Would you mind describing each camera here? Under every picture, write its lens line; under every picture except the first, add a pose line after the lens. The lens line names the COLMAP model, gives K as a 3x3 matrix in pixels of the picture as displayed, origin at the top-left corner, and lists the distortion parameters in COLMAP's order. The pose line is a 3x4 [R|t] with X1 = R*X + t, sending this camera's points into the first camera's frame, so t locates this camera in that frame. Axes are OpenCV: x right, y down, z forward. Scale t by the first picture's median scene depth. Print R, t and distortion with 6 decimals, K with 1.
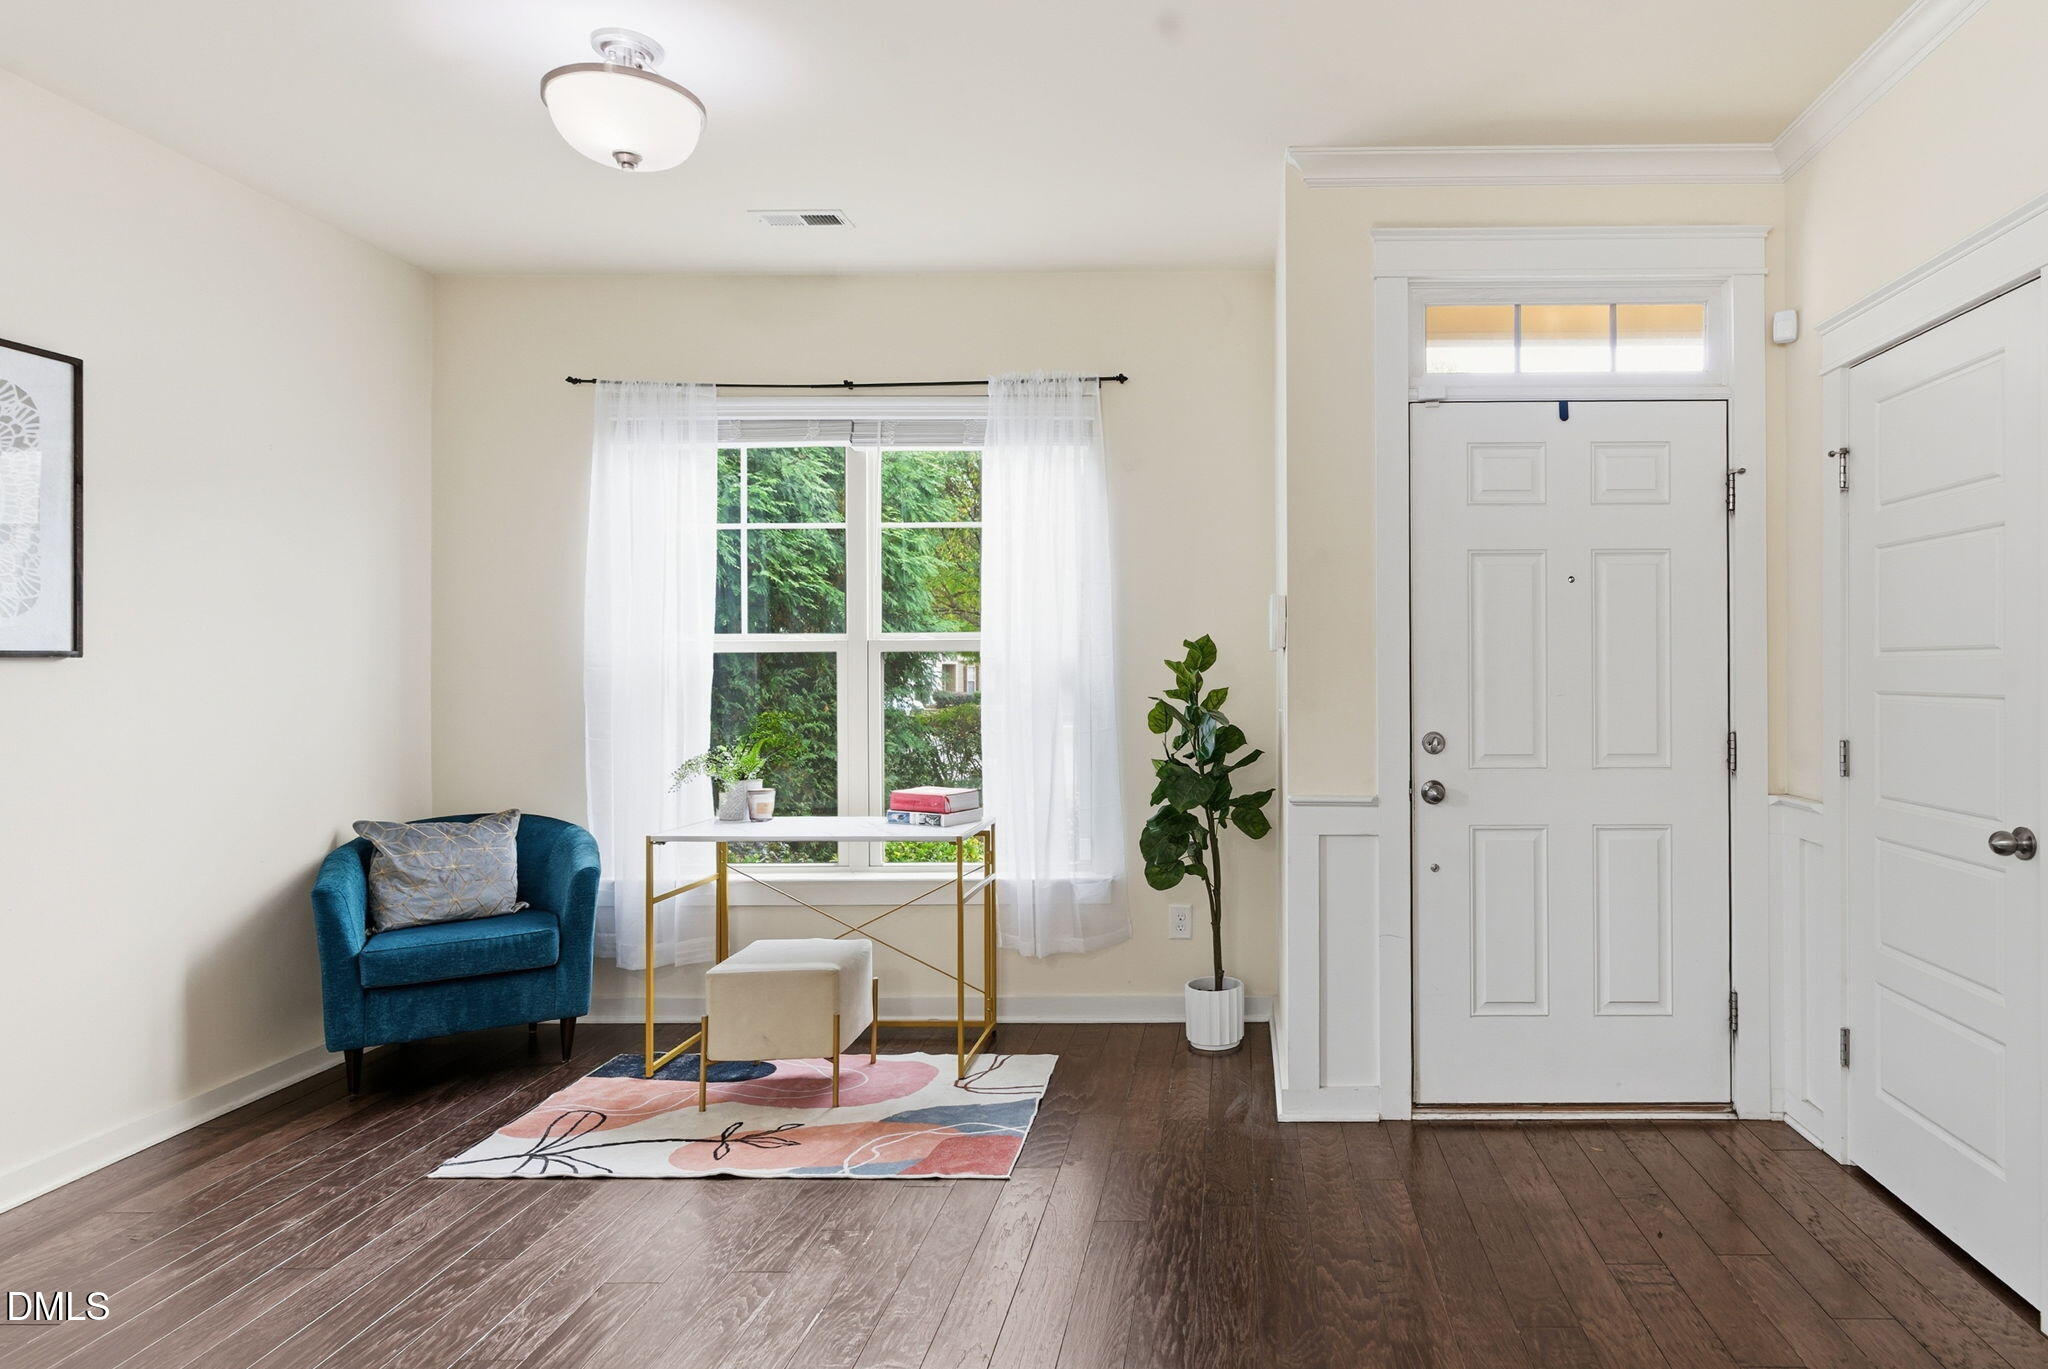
lens RADIAL K [[1133.8, 0, 1230.2], [0, 1133.8, 662.4], [0, 0, 1]] dist [0.000648, -0.000264]
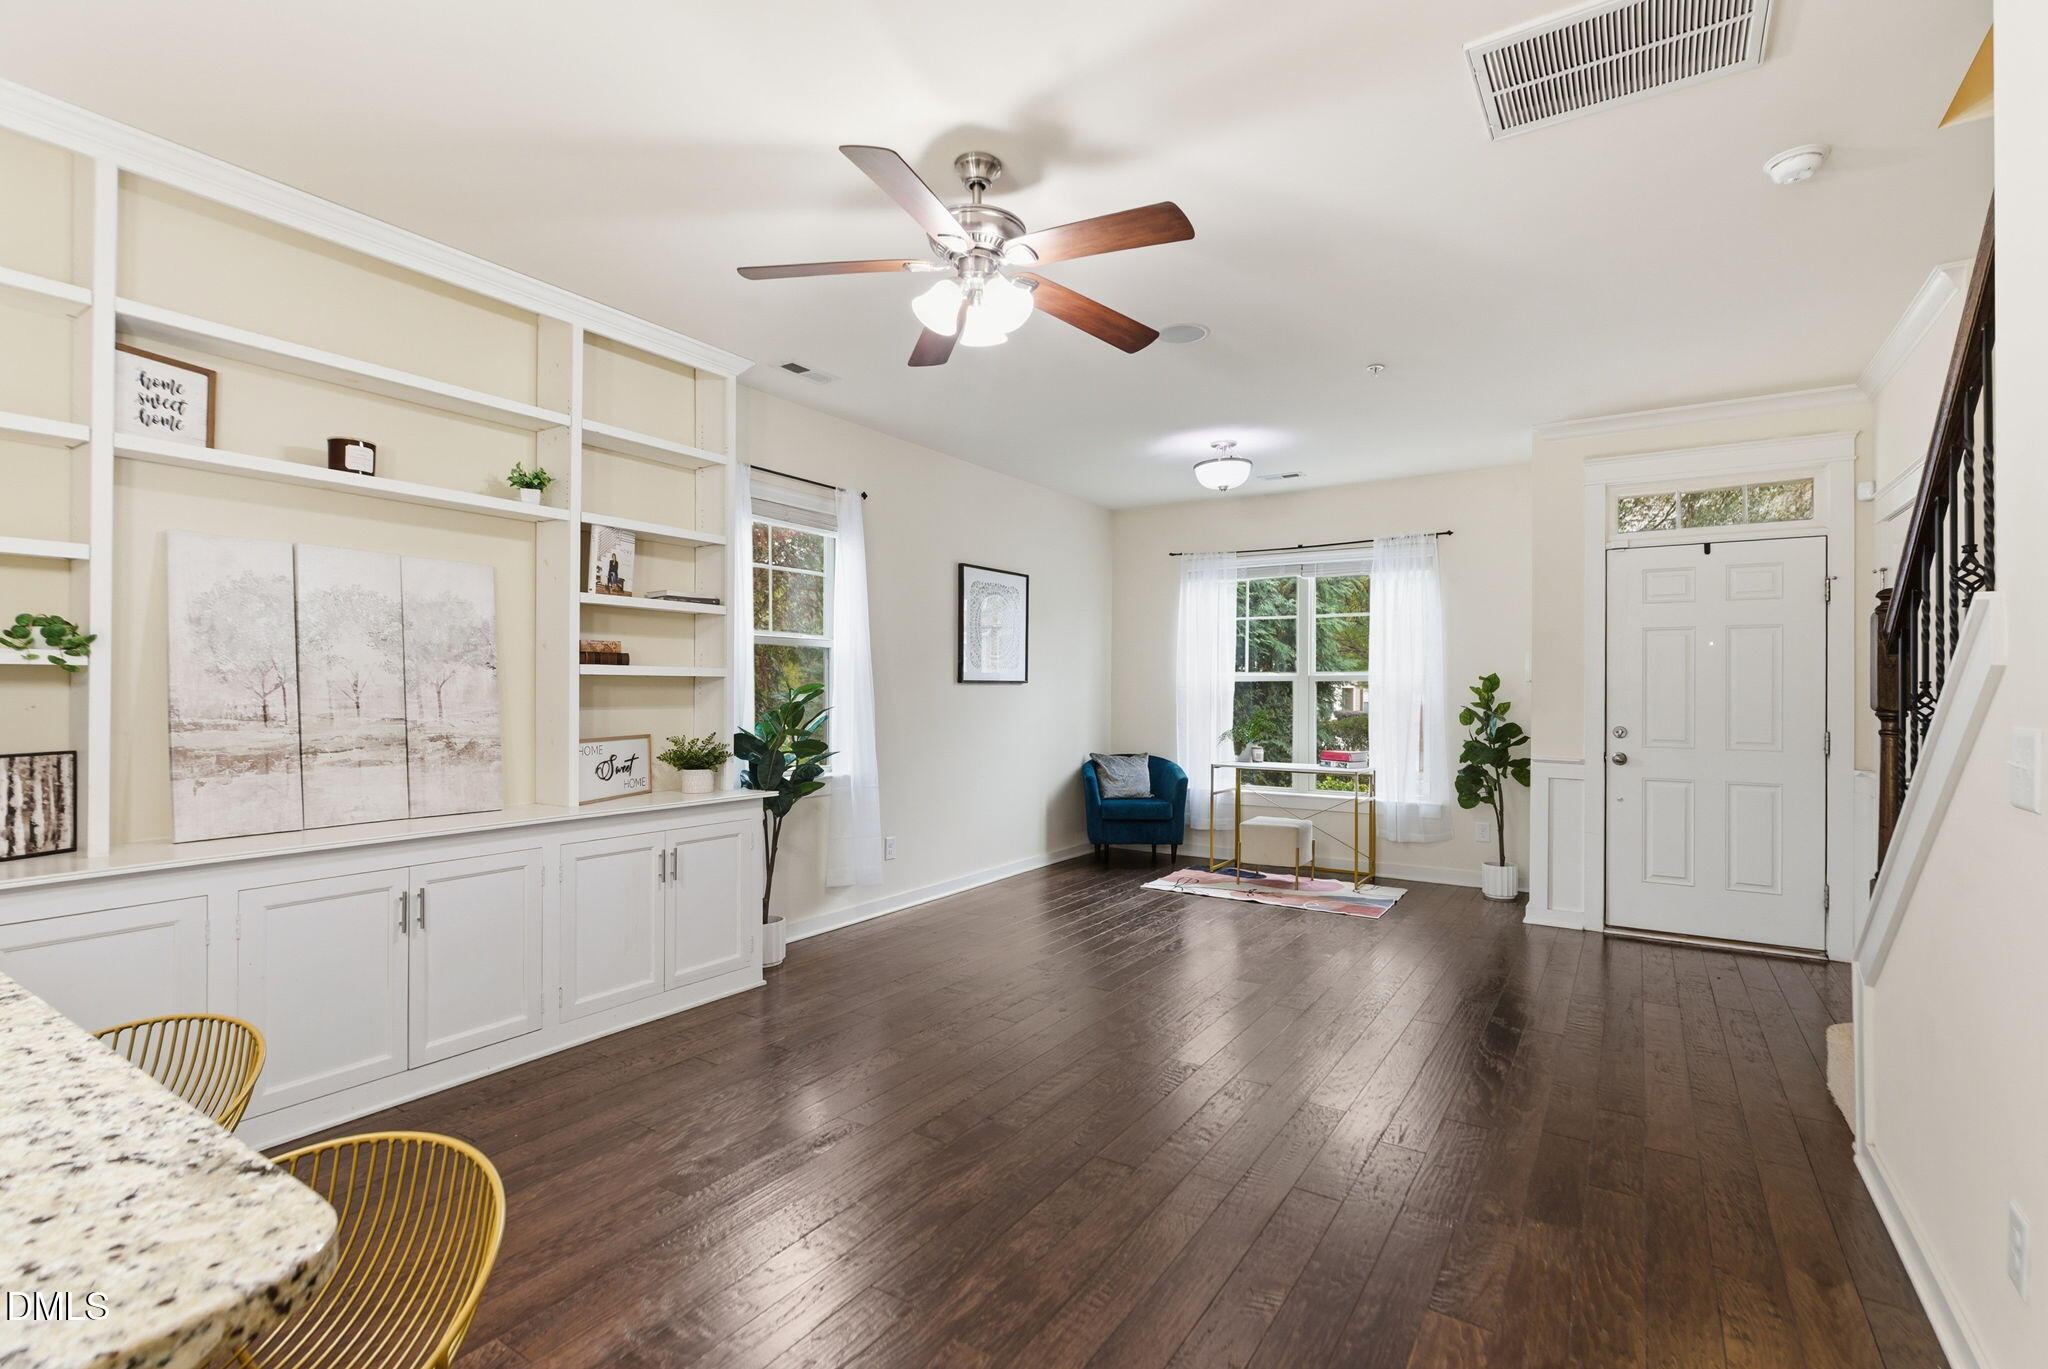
lens RADIAL K [[936.5, 0, 1031.9], [0, 936.5, 682.4], [0, 0, 1]] dist [-0.000286, 0.000152]
pose [[0.842797, 0.006226, -0.538196, 0.167350], [-0.009009, 0.999956, -0.002541, 0.001666], [0.538156, 0.006991, 0.842816, -0.703451]]
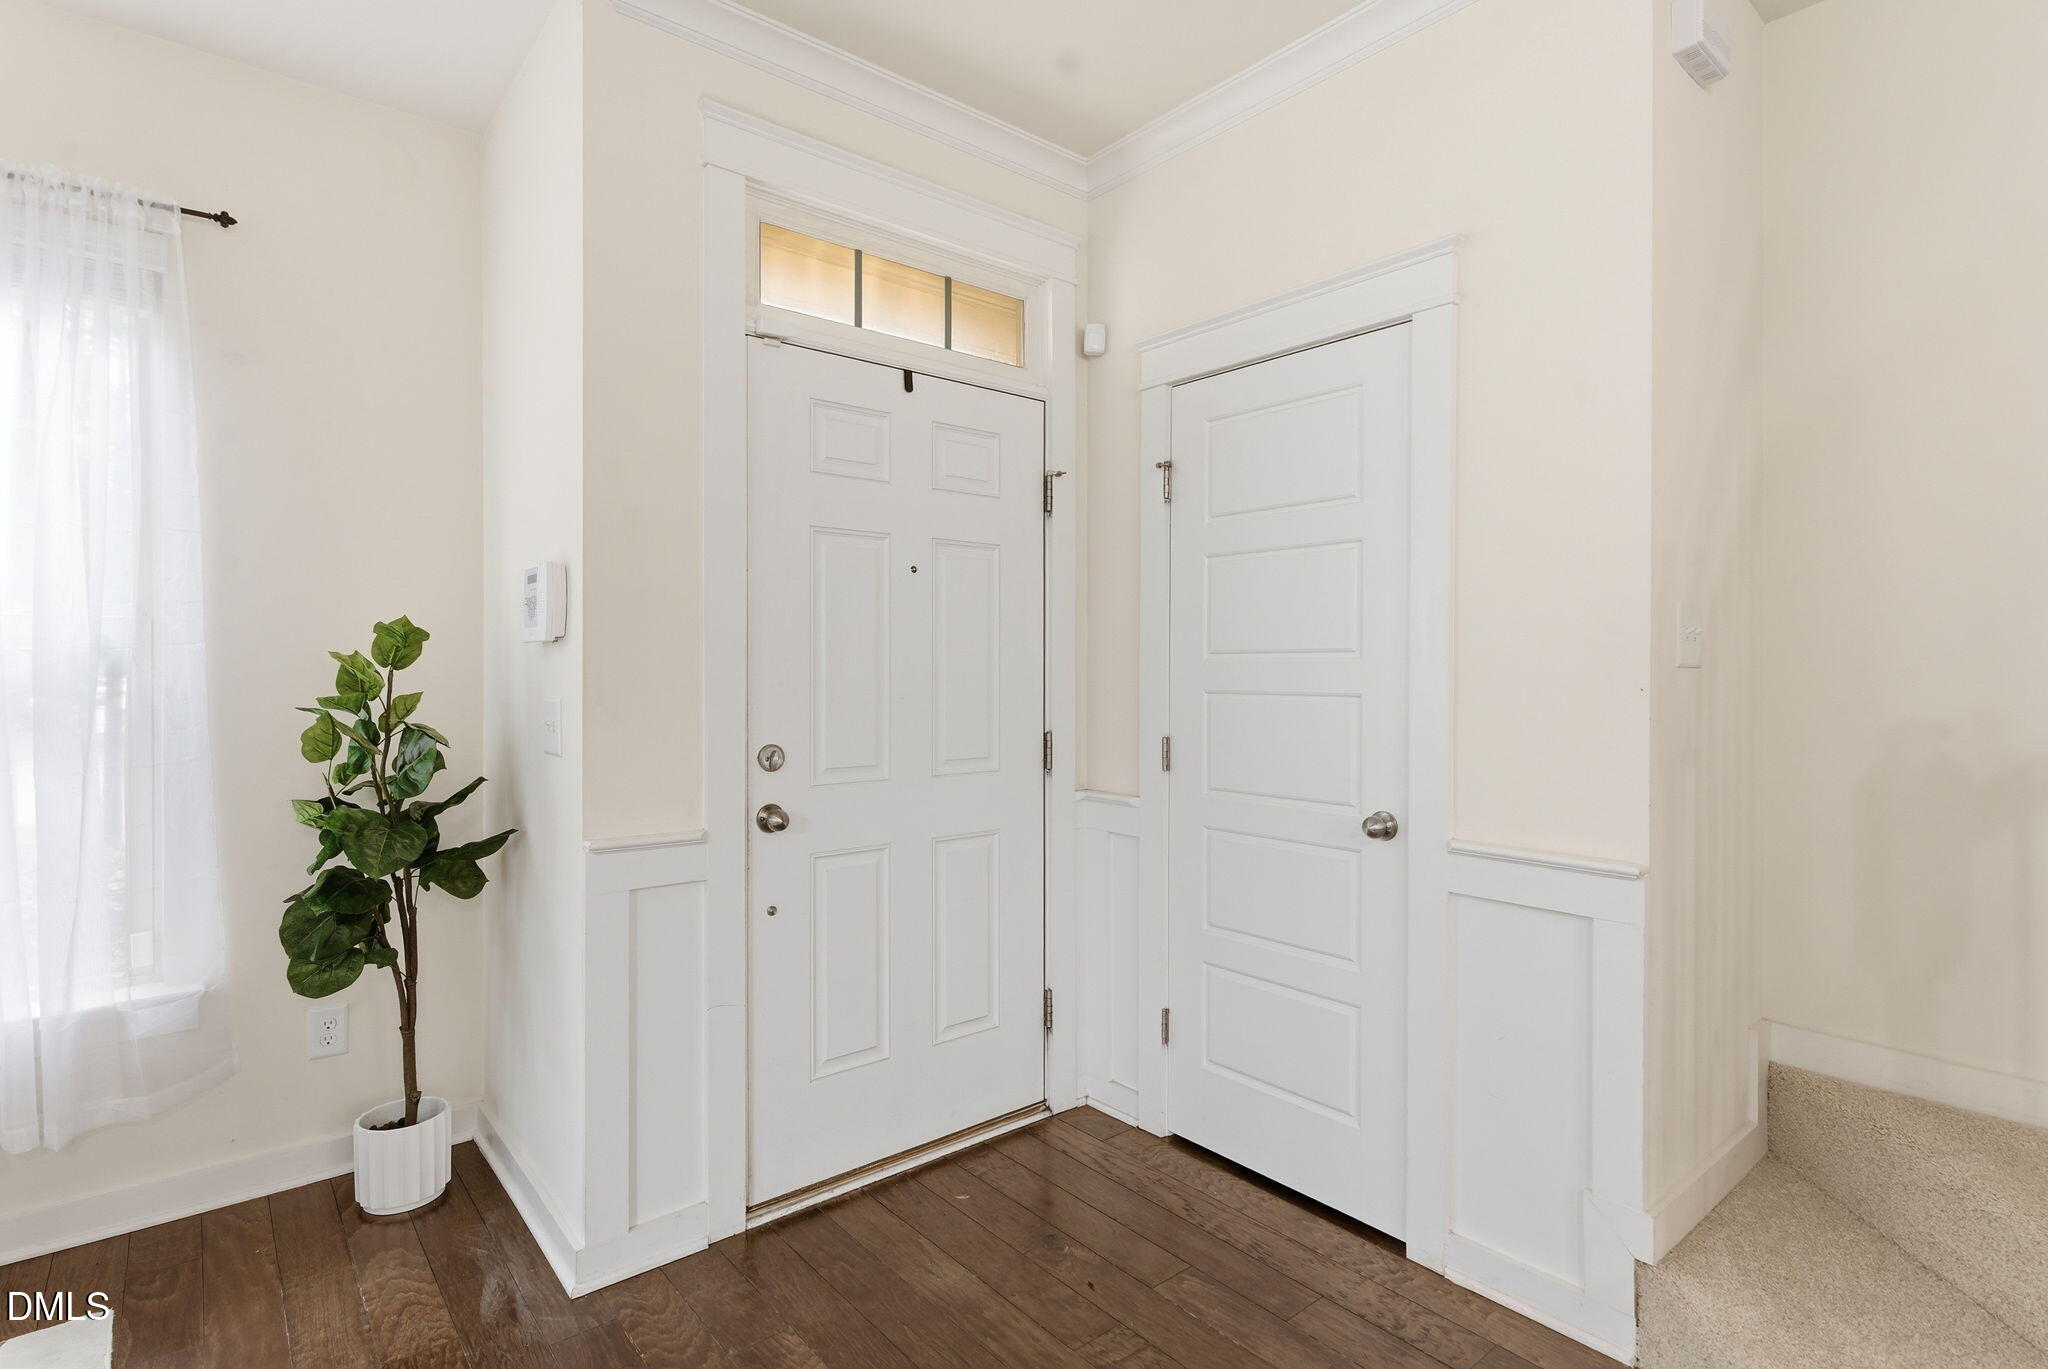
lens RADIAL K [[1009.6, 0, 1025.2], [0, 1009.6, 669.0], [0, 0, 1]] dist [0.001002, -0.000489]
pose [[0.762778, 0.004635, 0.646644, -0.131375], [-0.008073, 0.999965, 0.002355, 0.003133], [-0.646610, -0.007017, 0.762788, 0.284139]]
